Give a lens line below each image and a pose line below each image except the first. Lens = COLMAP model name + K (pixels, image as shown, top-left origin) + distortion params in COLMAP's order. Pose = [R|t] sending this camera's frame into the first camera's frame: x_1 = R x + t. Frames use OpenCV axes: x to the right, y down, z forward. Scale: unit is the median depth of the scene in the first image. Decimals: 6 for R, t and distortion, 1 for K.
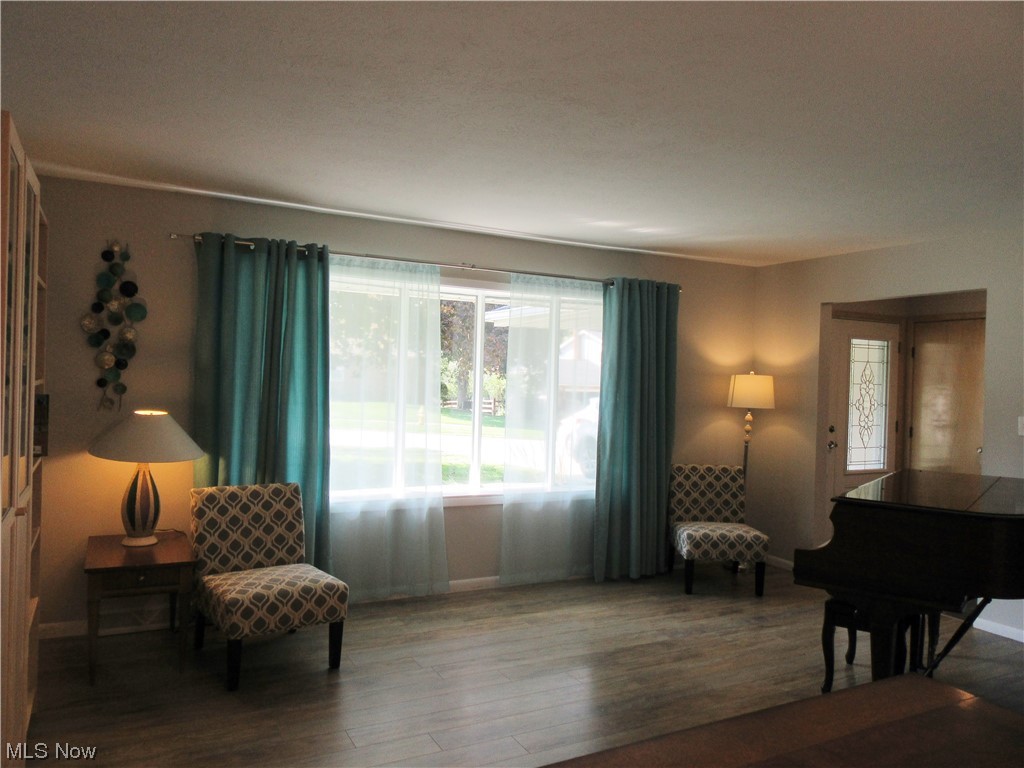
lens RADIAL K [[754.0, 0, 512.3], [0, 754.0, 382.1], [0, 0, 1]] dist [-0.007934, 0.007690]
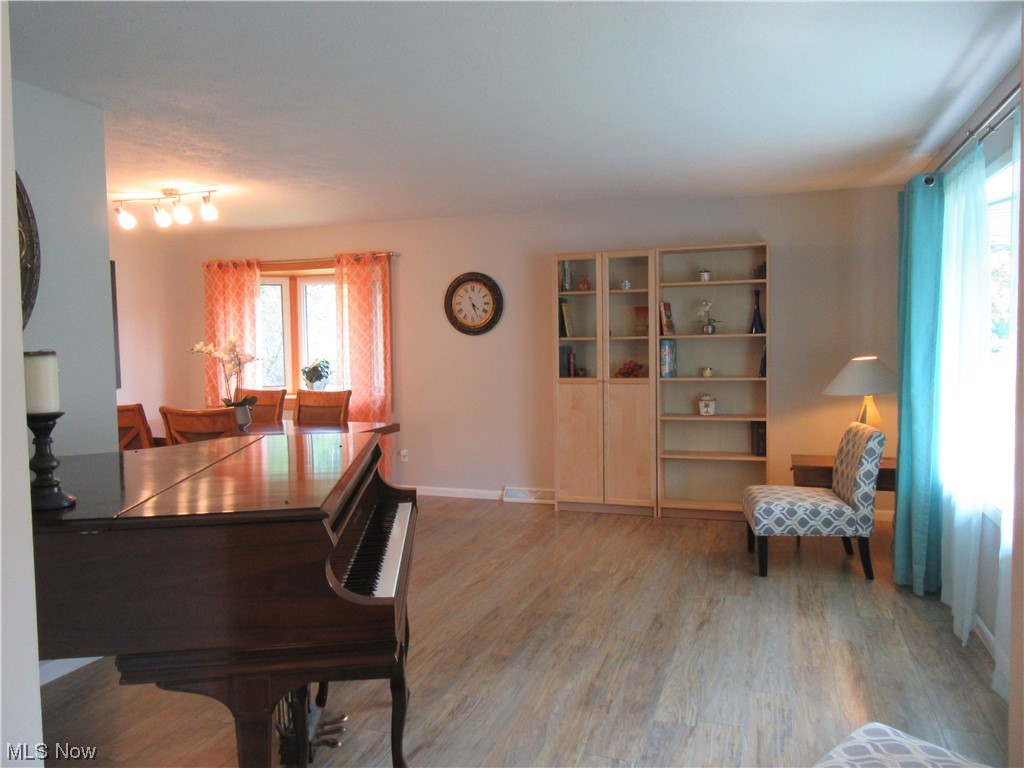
lens RADIAL K [[754.0, 0, 509.9], [0, 754.0, 381.0], [0, 0, 1]] dist [-0.007934, 0.007690]
pose [[-0.736899, 0.021562, -0.675659, 0.745752], [-0.010743, 0.998991, 0.043598, 0.029721], [0.675917, 0.039386, -0.735924, 1.418977]]
